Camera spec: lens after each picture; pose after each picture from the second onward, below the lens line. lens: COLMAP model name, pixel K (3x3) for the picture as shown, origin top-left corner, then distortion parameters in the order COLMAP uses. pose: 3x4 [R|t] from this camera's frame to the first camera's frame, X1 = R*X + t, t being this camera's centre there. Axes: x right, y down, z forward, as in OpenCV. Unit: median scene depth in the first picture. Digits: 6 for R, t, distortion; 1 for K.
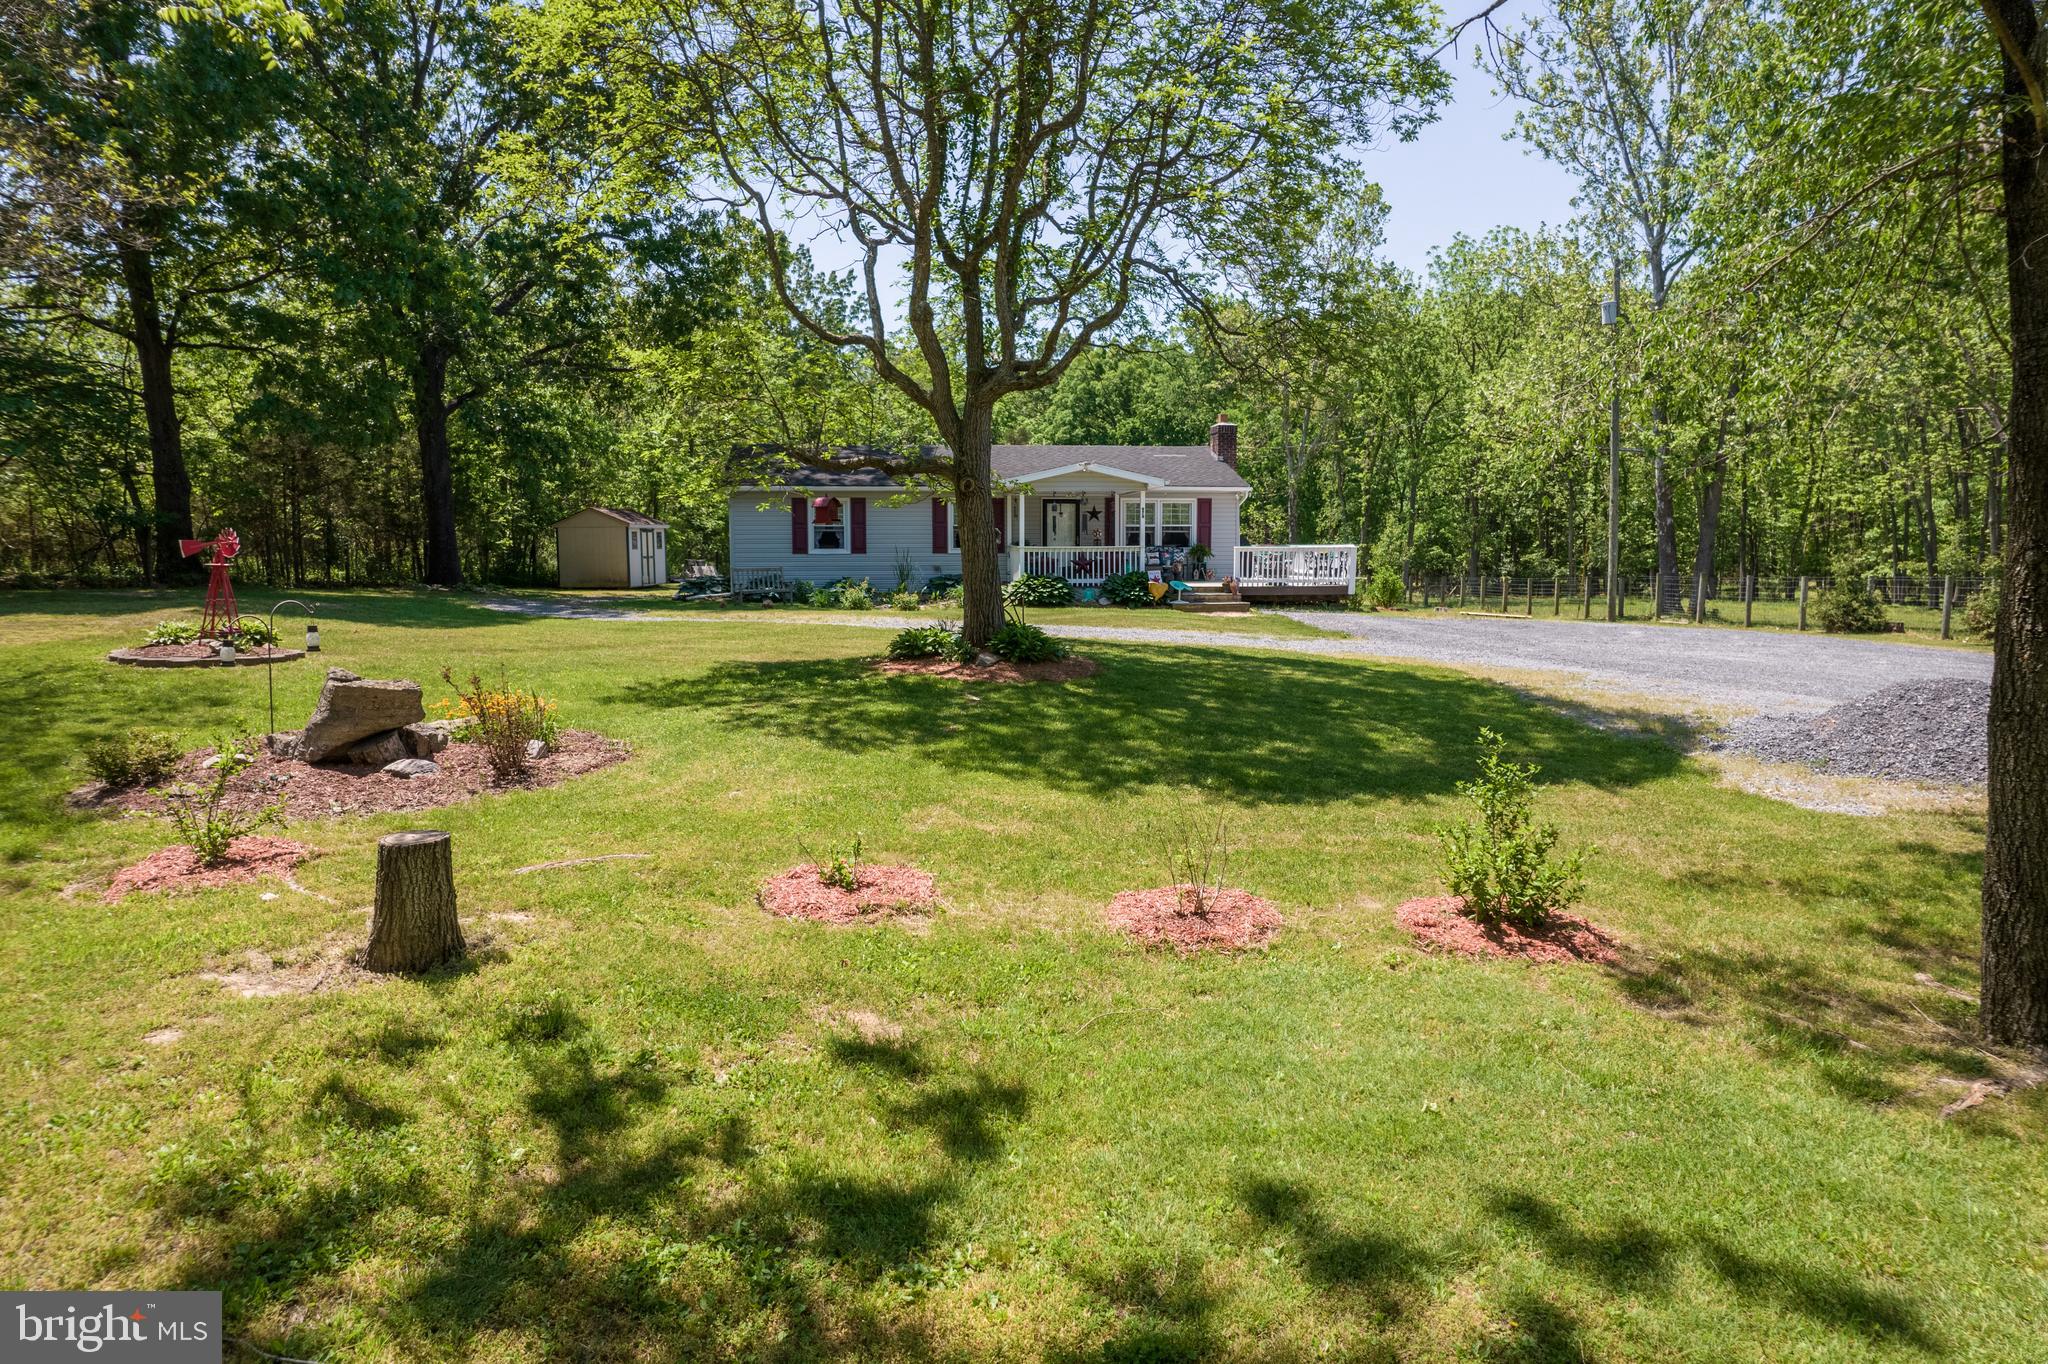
lens RADIAL K [[1310.5, 0, 1027.4], [0, 1310.5, 684.7], [0, 0, 1]] dist [-0.062653, 0.033254]
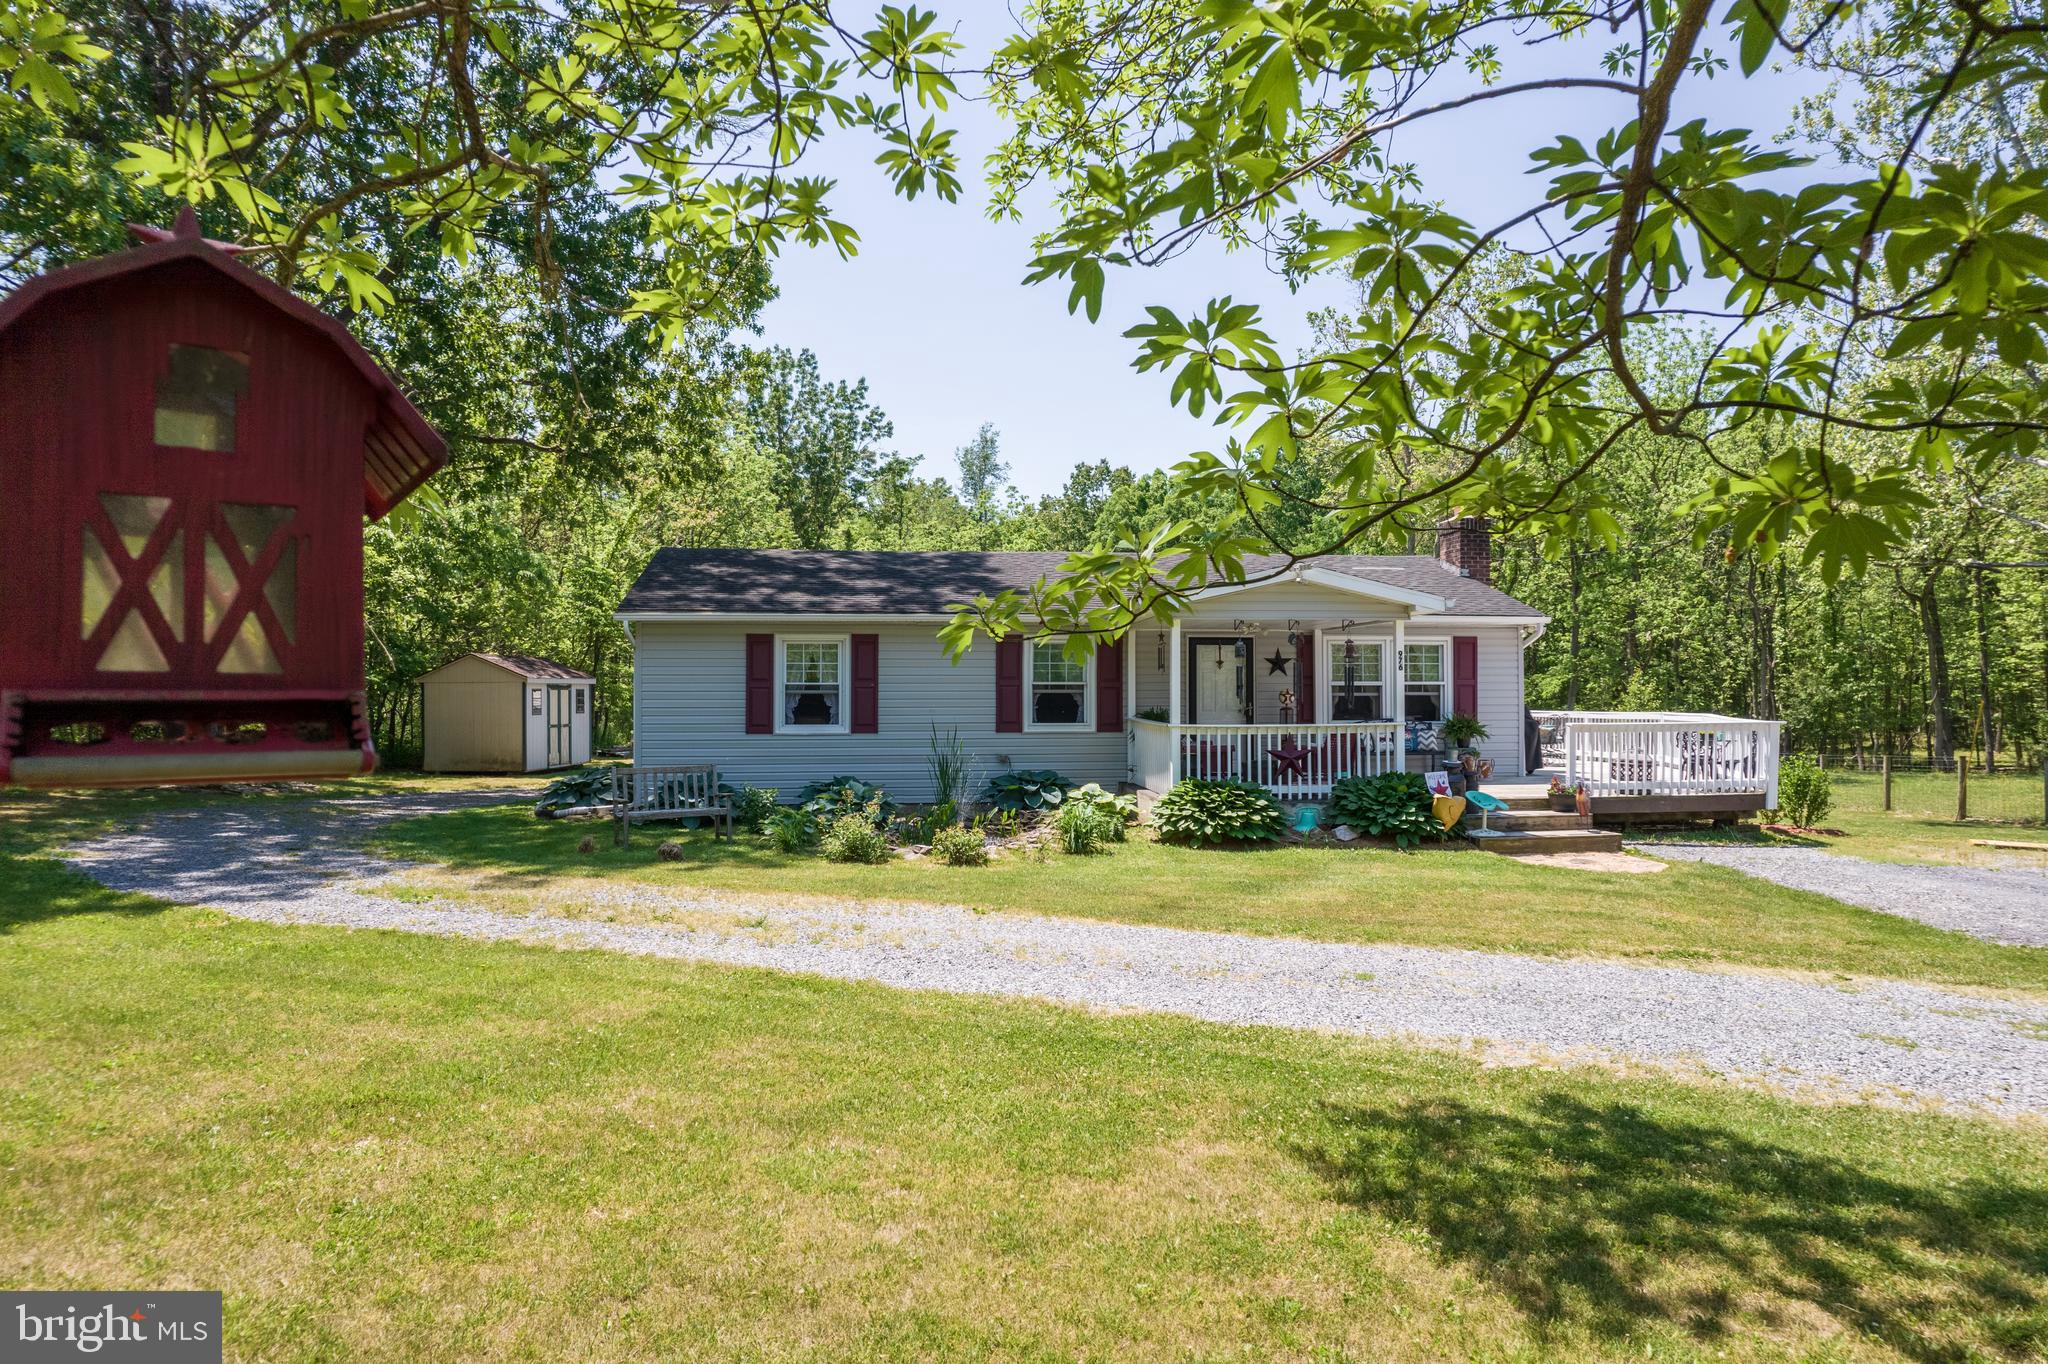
lens RADIAL K [[1310.5, 0, 1027.4], [0, 1310.5, 684.7], [0, 0, 1]] dist [-0.062653, 0.033254]
pose [[0.999970, -0.000142, -0.007744, -0.055150], [-0.000753, 0.993318, -0.115410, -0.056585], [0.007708, 0.115412, 0.993288, 0.444119]]
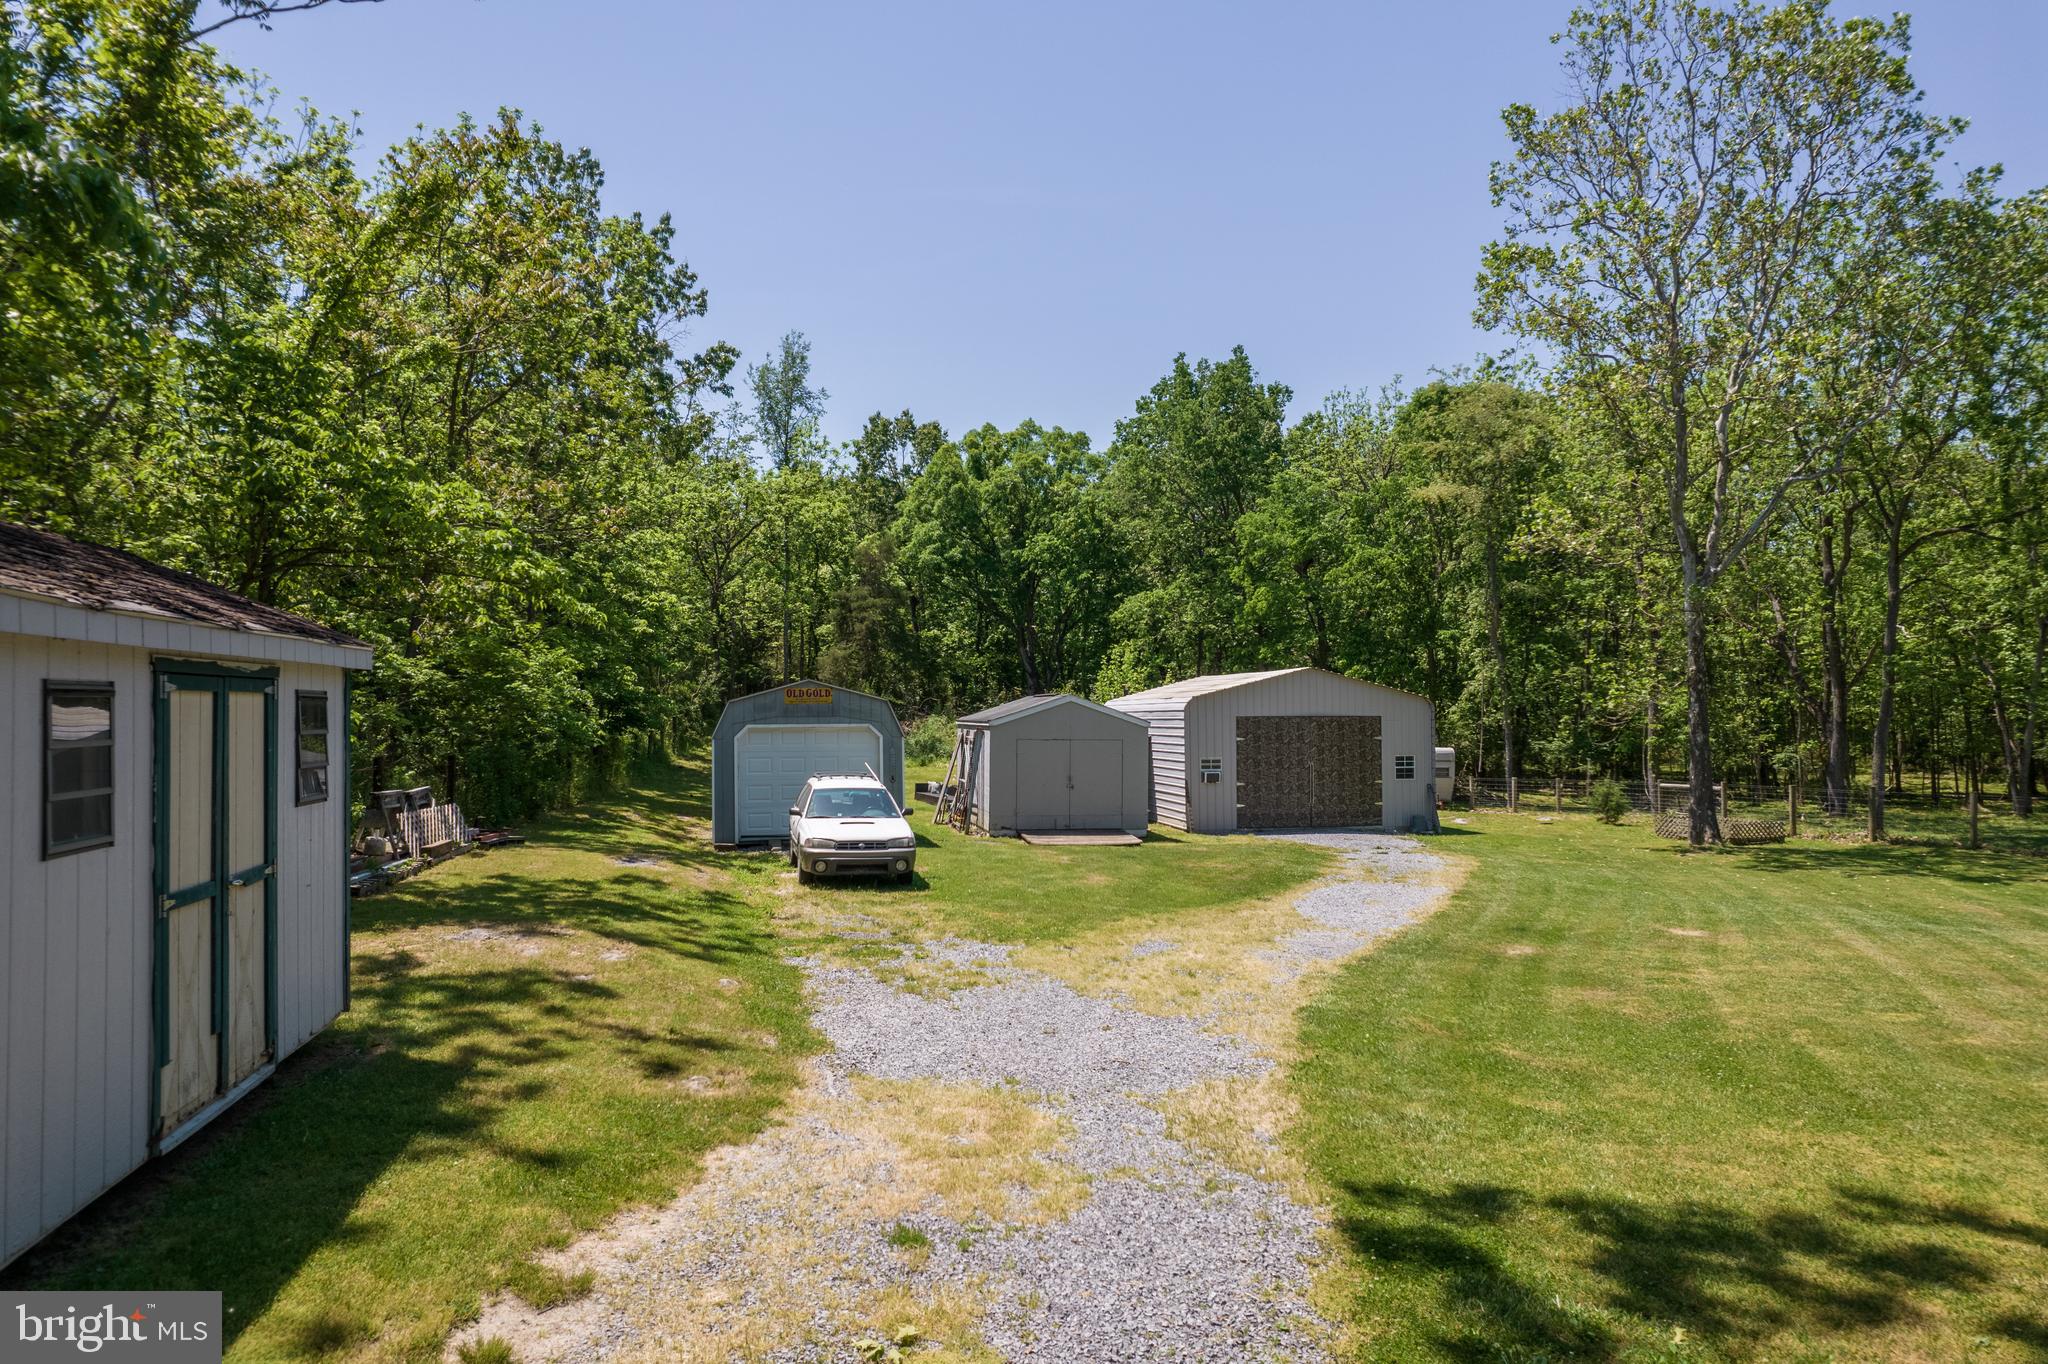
lens RADIAL K [[1310.5, 0, 1027.4], [0, 1310.5, 684.7], [0, 0, 1]] dist [-0.062653, 0.033254]
pose [[0.962604, 0.005613, 0.270855, -0.349481], [0.029473, 0.991682, -0.125296, -0.139048], [-0.269305, 0.128593, 0.954431, 1.198566]]
